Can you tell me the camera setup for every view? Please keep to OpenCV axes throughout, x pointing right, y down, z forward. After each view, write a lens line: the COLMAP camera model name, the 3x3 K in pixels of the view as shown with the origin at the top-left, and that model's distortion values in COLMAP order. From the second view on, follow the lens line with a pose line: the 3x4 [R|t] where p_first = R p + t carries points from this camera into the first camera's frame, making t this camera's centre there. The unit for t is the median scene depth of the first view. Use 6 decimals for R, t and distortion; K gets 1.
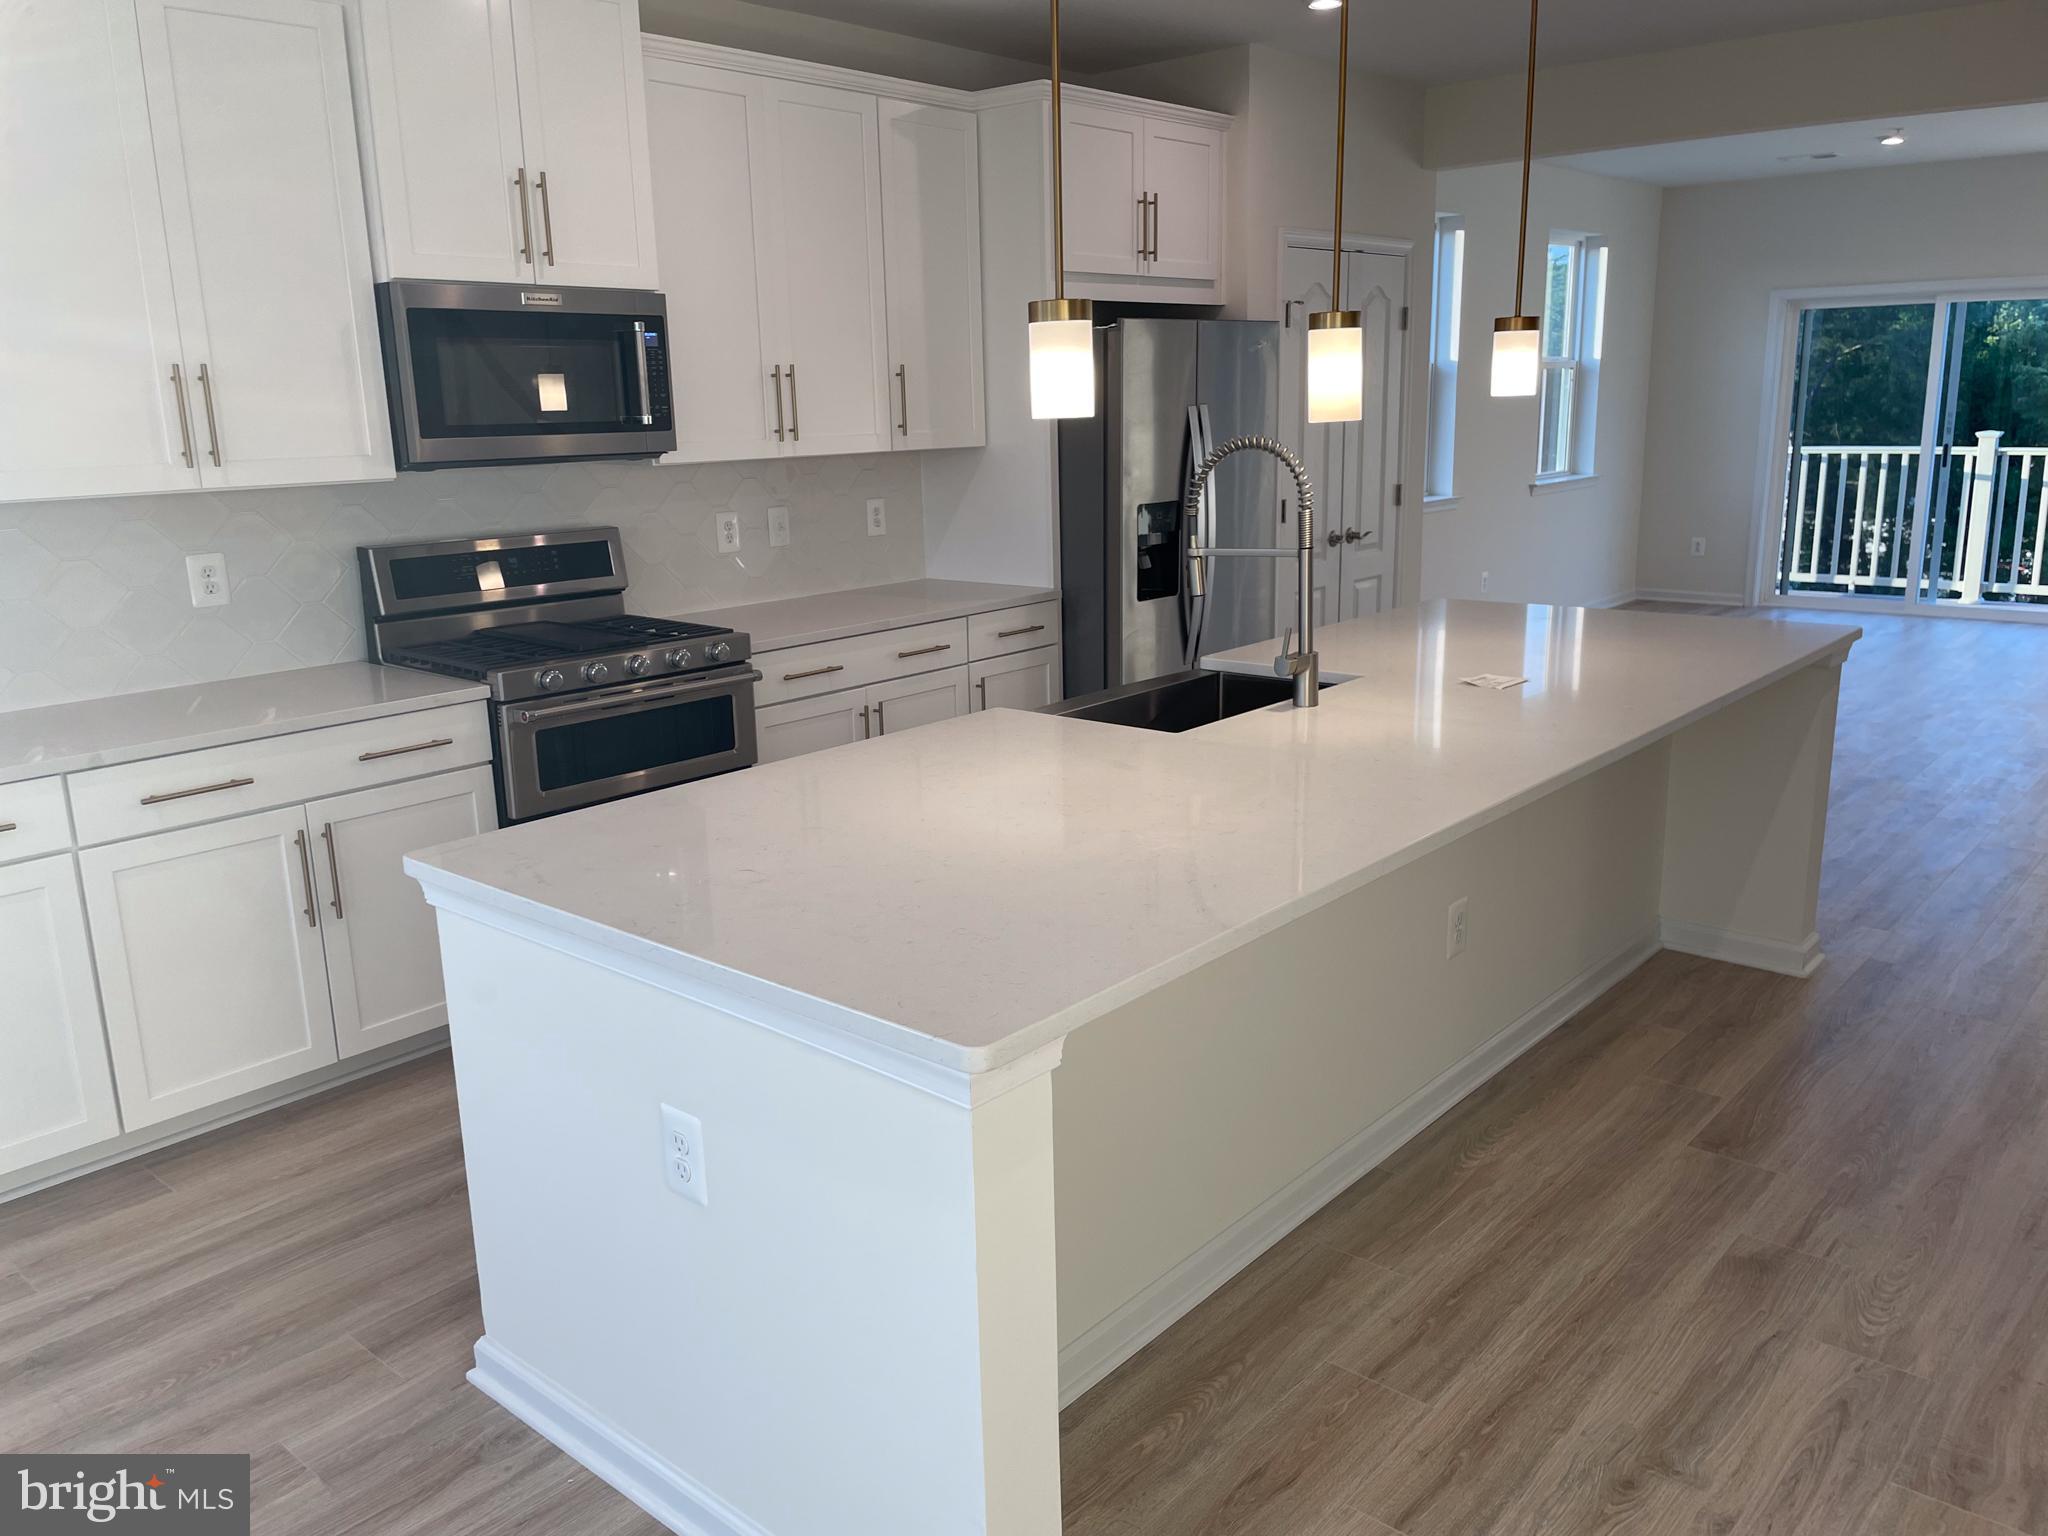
lens RADIAL K [[1537.5, 0, 1027.5], [0, 1537.5, 731.9], [0, 0, 1]] dist [0.041706, -0.004243]
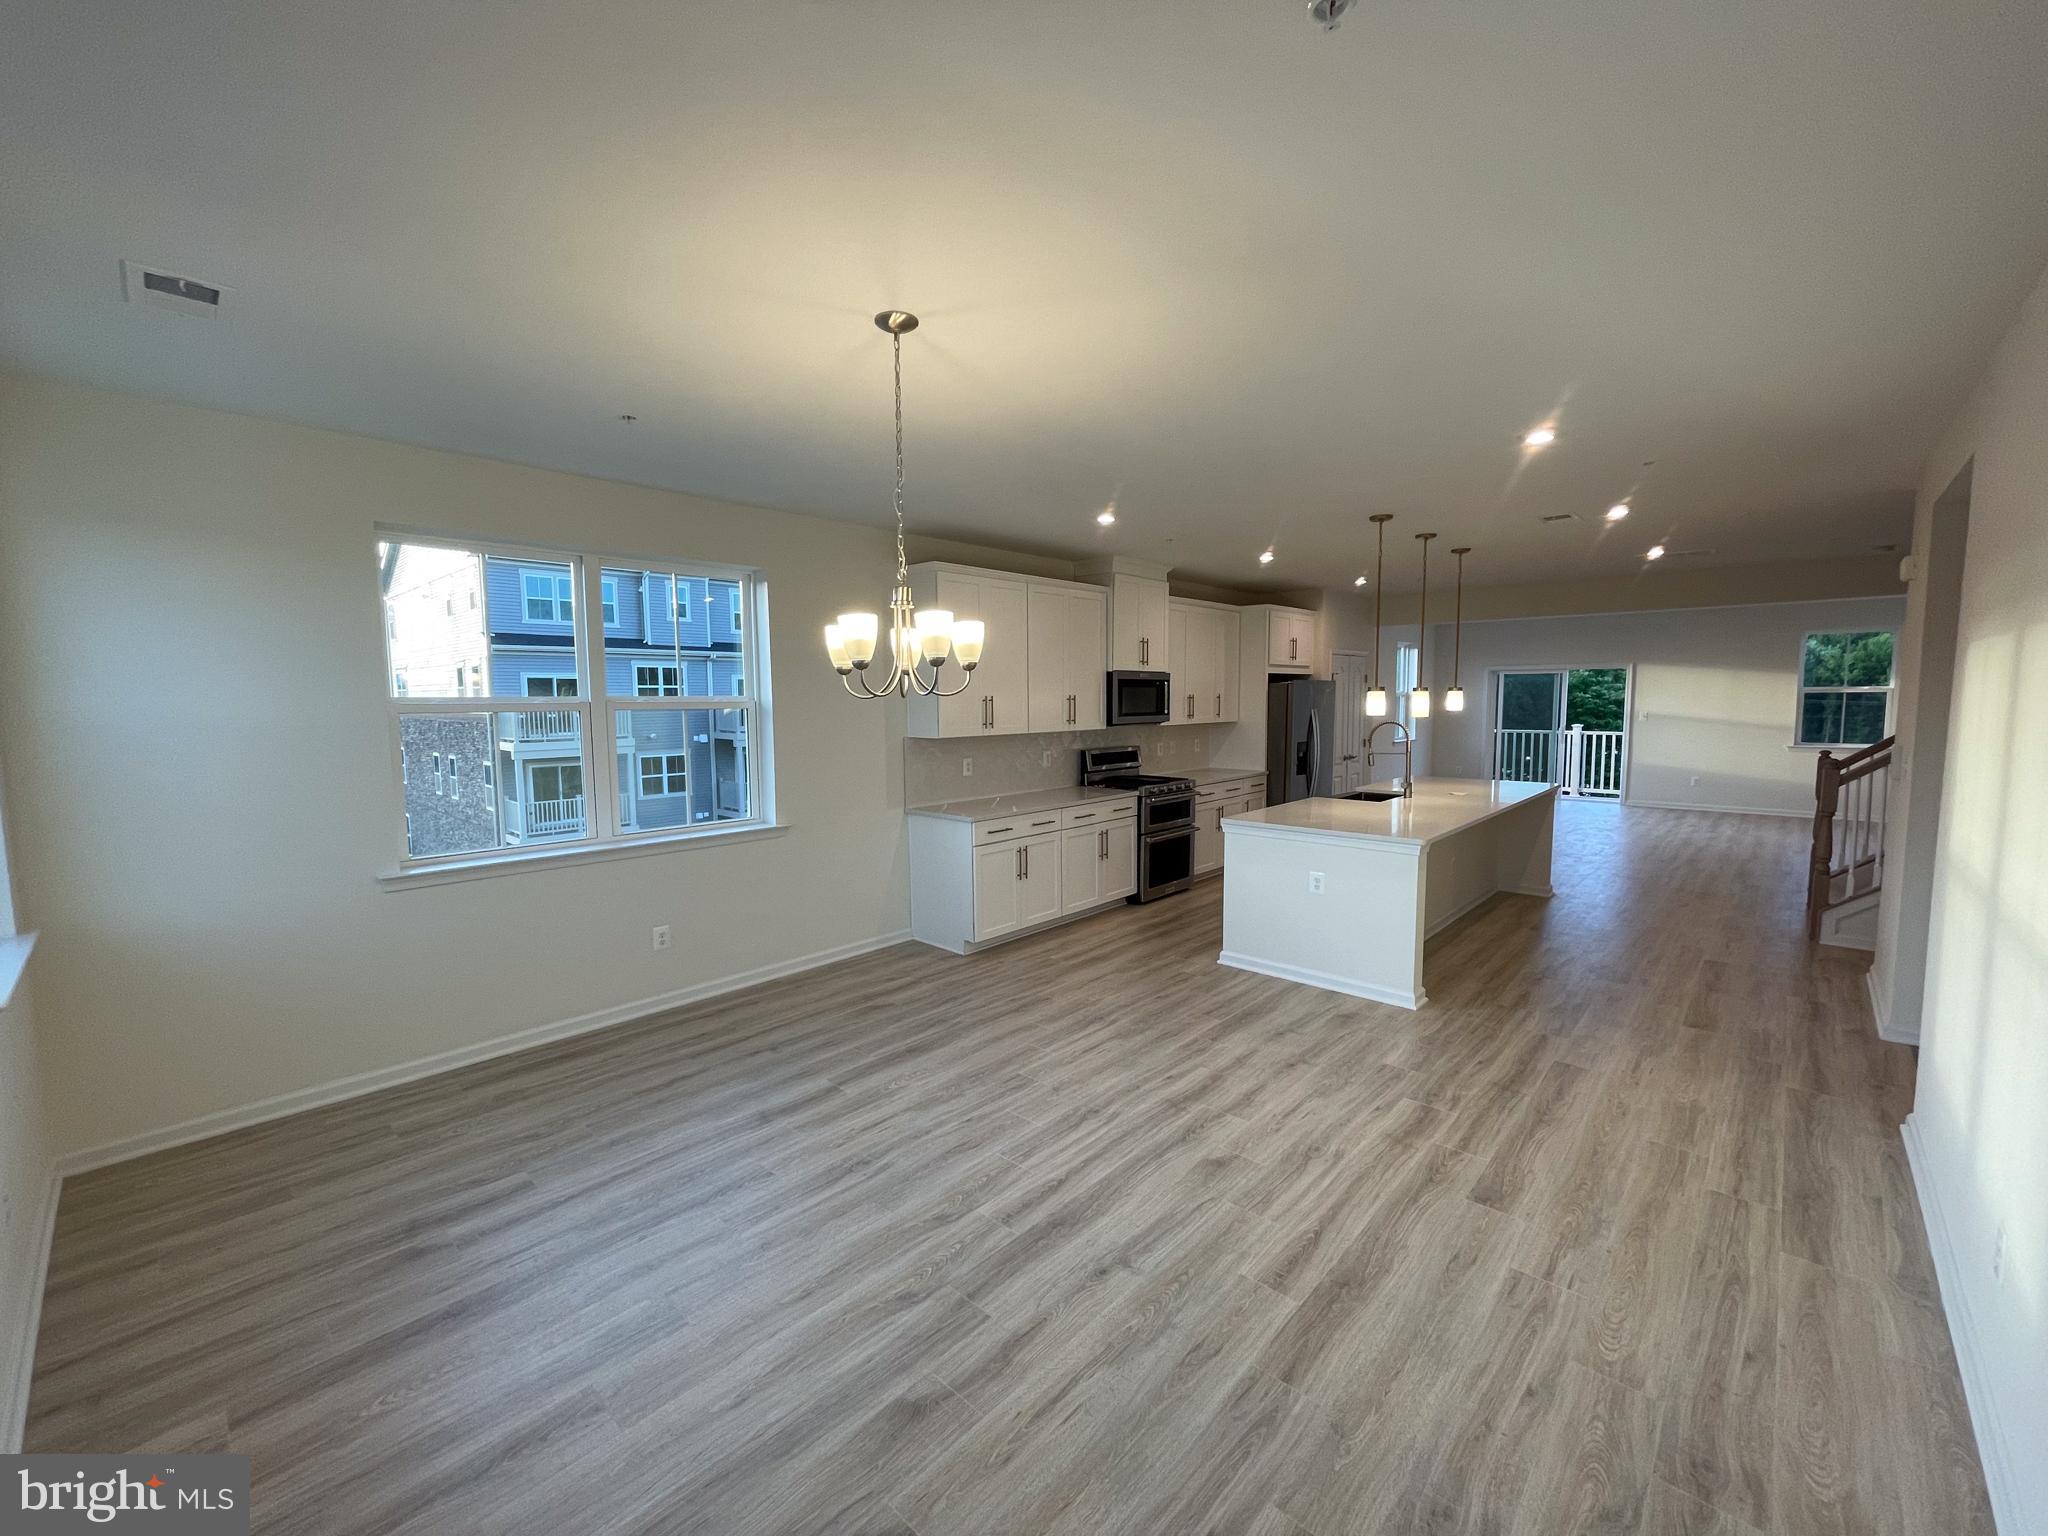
lens RADIAL K [[825.9, 0, 1022.7], [0, 825.9, 757.6], [0, 0, 1]] dist [0.003072, 0.000140]
pose [[0.999400, 0.019976, -0.028306, -0.461489], [-0.023684, 0.990229, -0.137423, 0.122493], [0.025284, 0.138011, 0.990108, -0.631667]]
